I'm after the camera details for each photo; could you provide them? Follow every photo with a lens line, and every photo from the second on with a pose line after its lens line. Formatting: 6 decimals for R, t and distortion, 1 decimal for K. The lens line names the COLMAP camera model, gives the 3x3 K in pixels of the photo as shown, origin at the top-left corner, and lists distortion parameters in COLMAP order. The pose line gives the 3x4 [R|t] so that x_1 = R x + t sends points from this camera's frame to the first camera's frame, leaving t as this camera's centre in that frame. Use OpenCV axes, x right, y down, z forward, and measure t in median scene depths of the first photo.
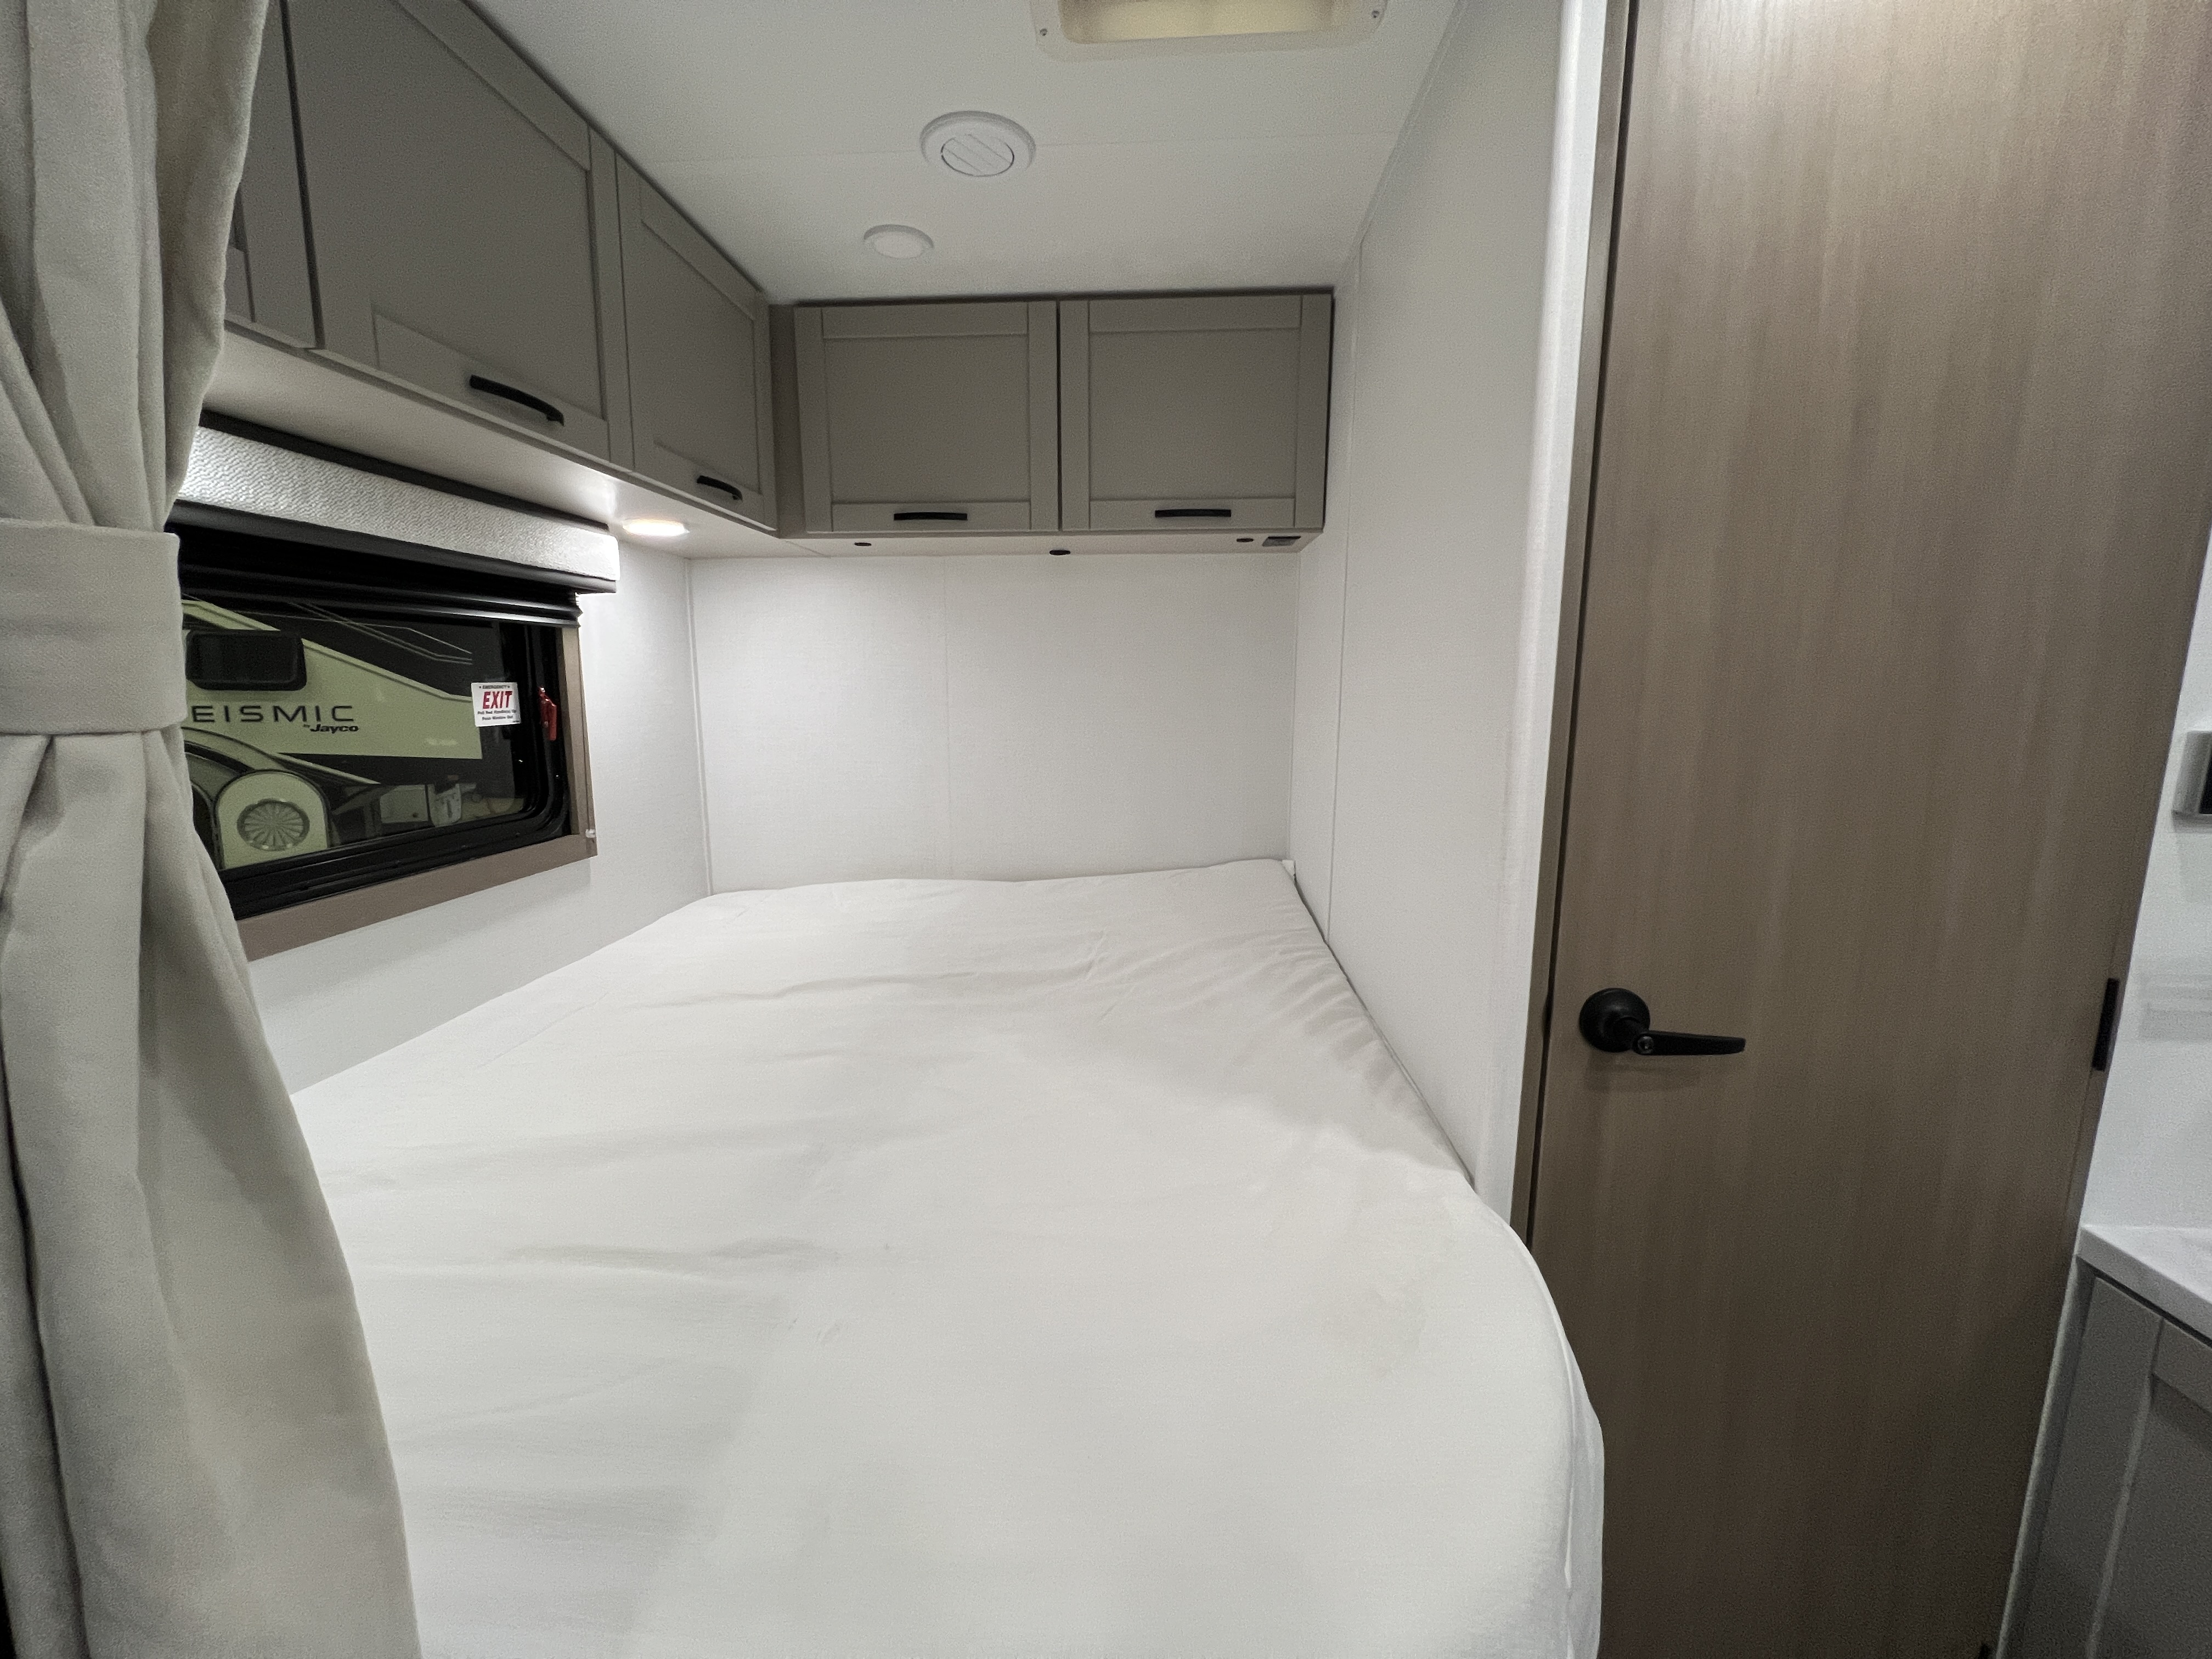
lens RADIAL K [[903.5, 0, 1106.0], [0, 903.5, 829.5], [0, 0, 1]] dist [0.001569, 0.000263]
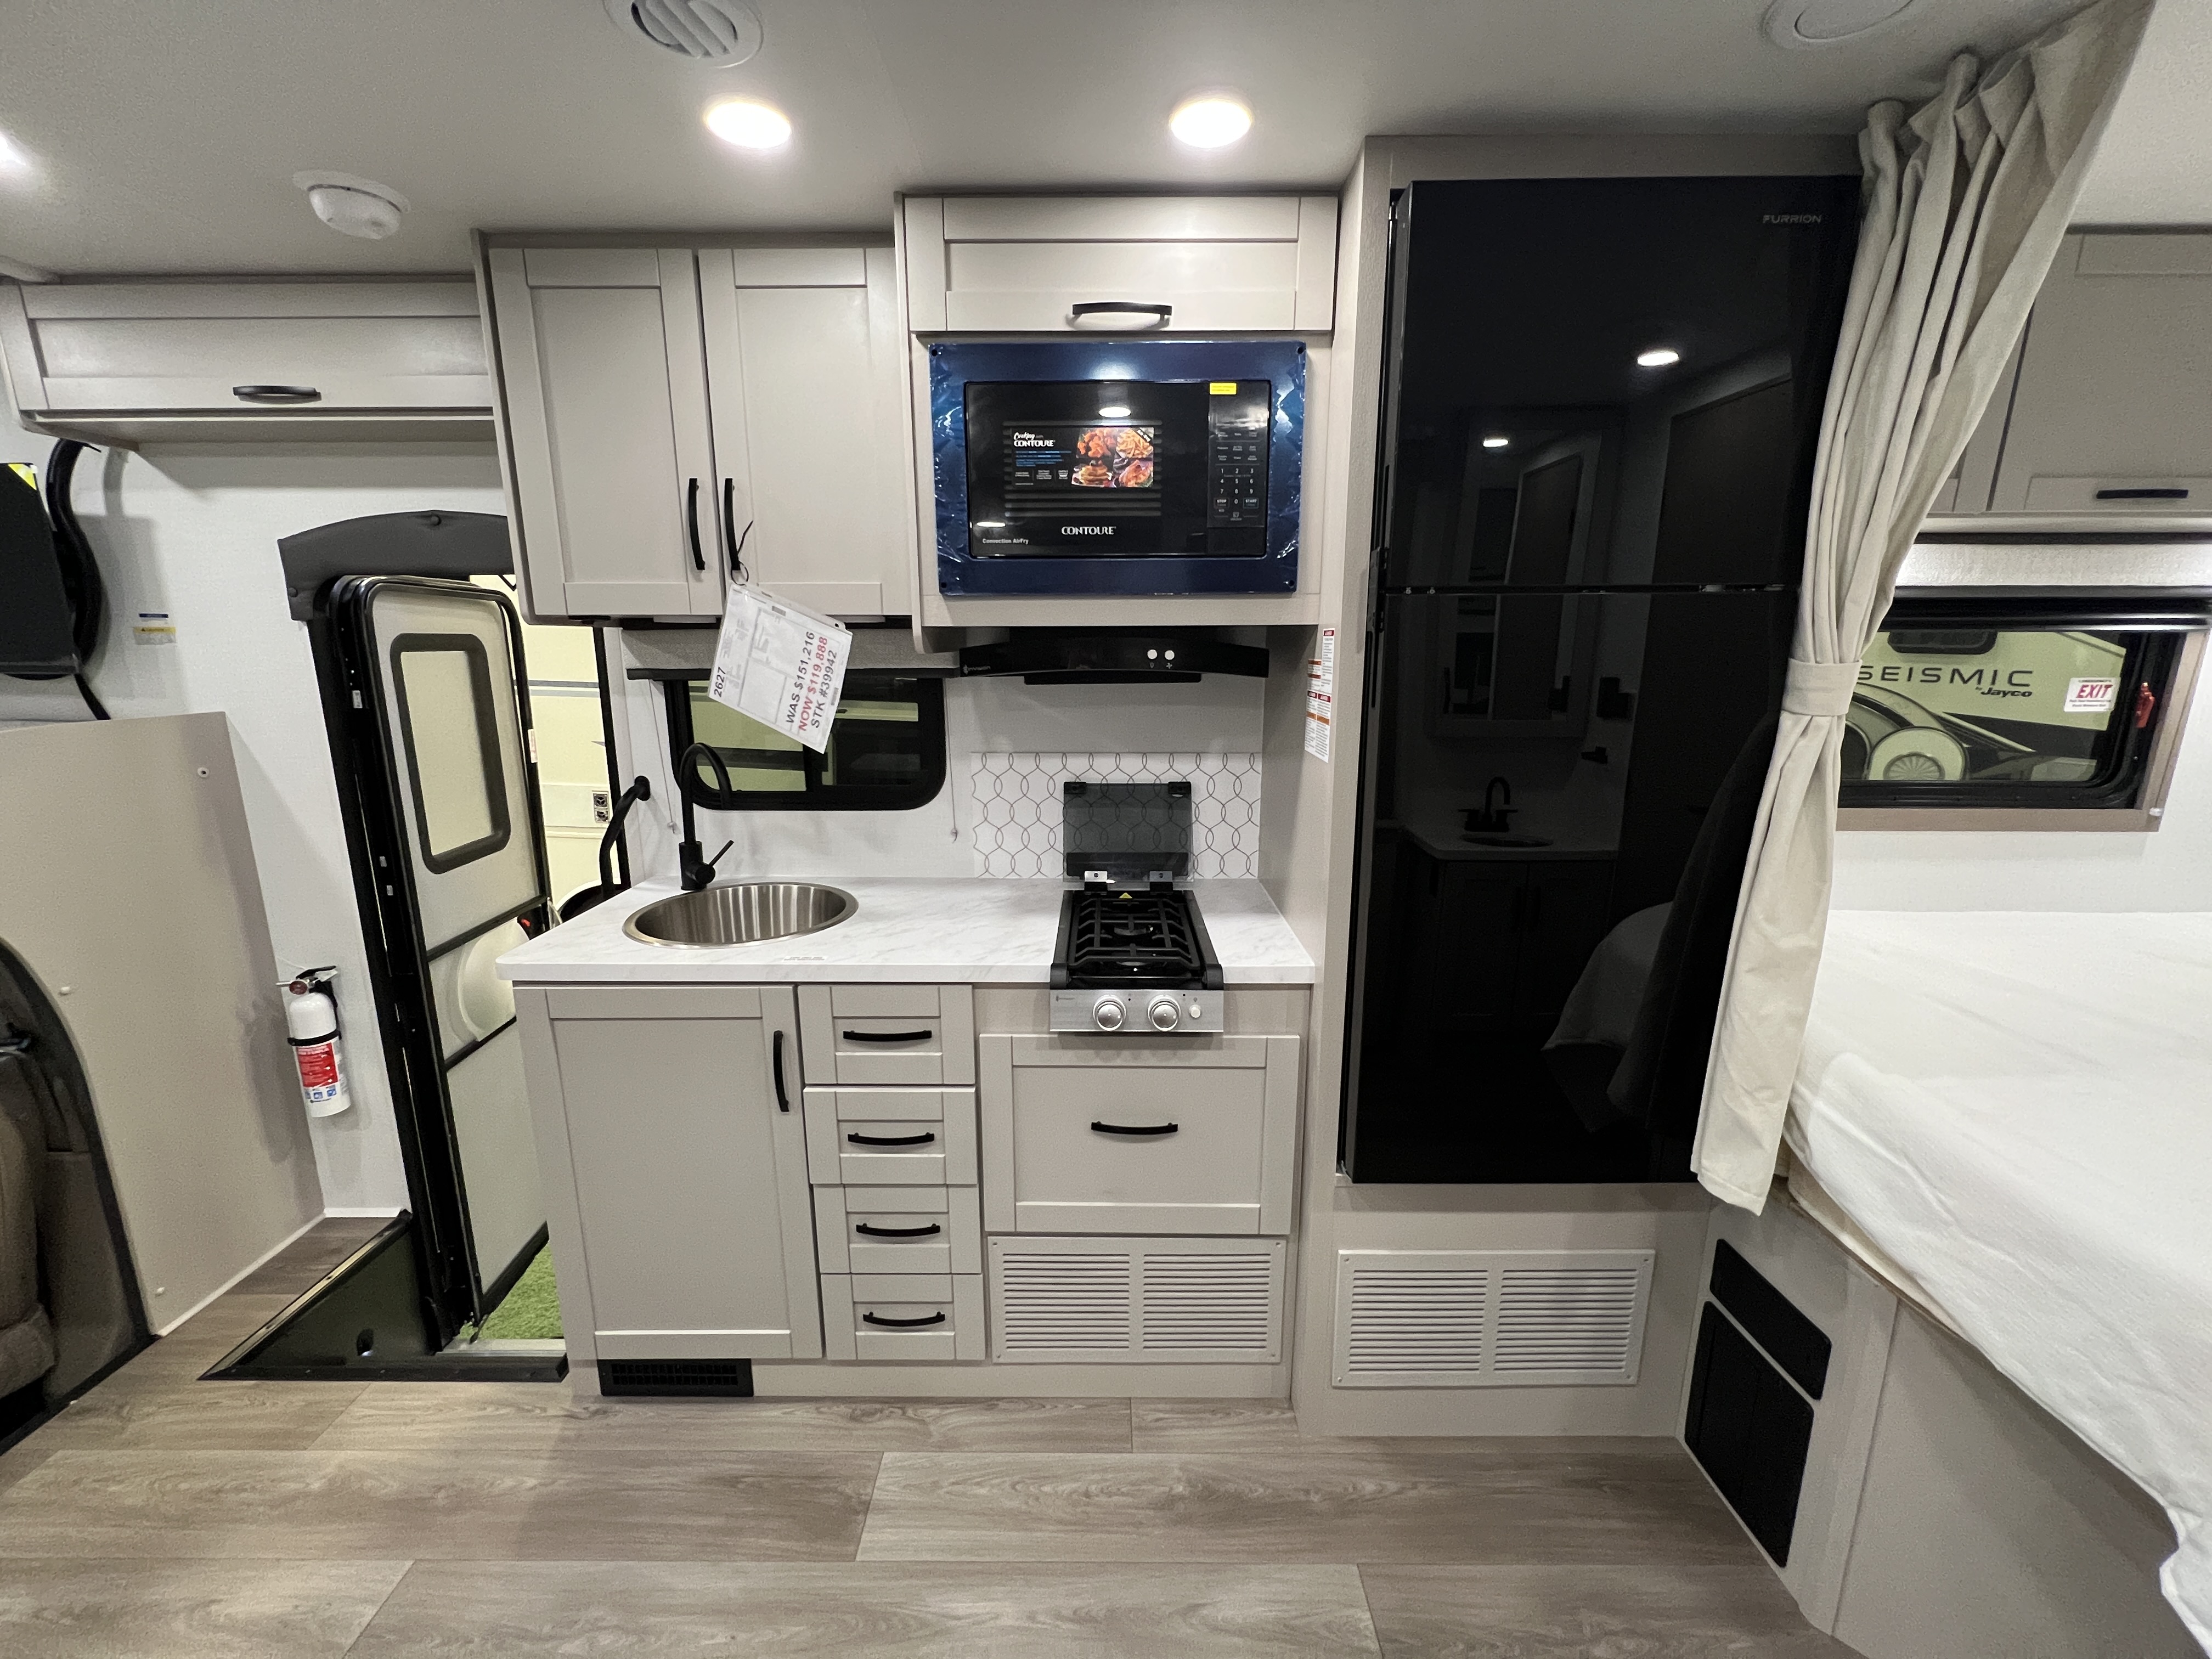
lens RADIAL K [[874.8, 0, 1100.7], [0, 874.8, 825.6], [0, 0, 1]] dist [0.005997, 0.000184]
pose [[0.062855, 0.211896, -0.975269, 0.430207], [-0.164376, 0.966054, 0.199300, 0.018194], [0.984393, 0.147784, 0.095552, -0.407514]]
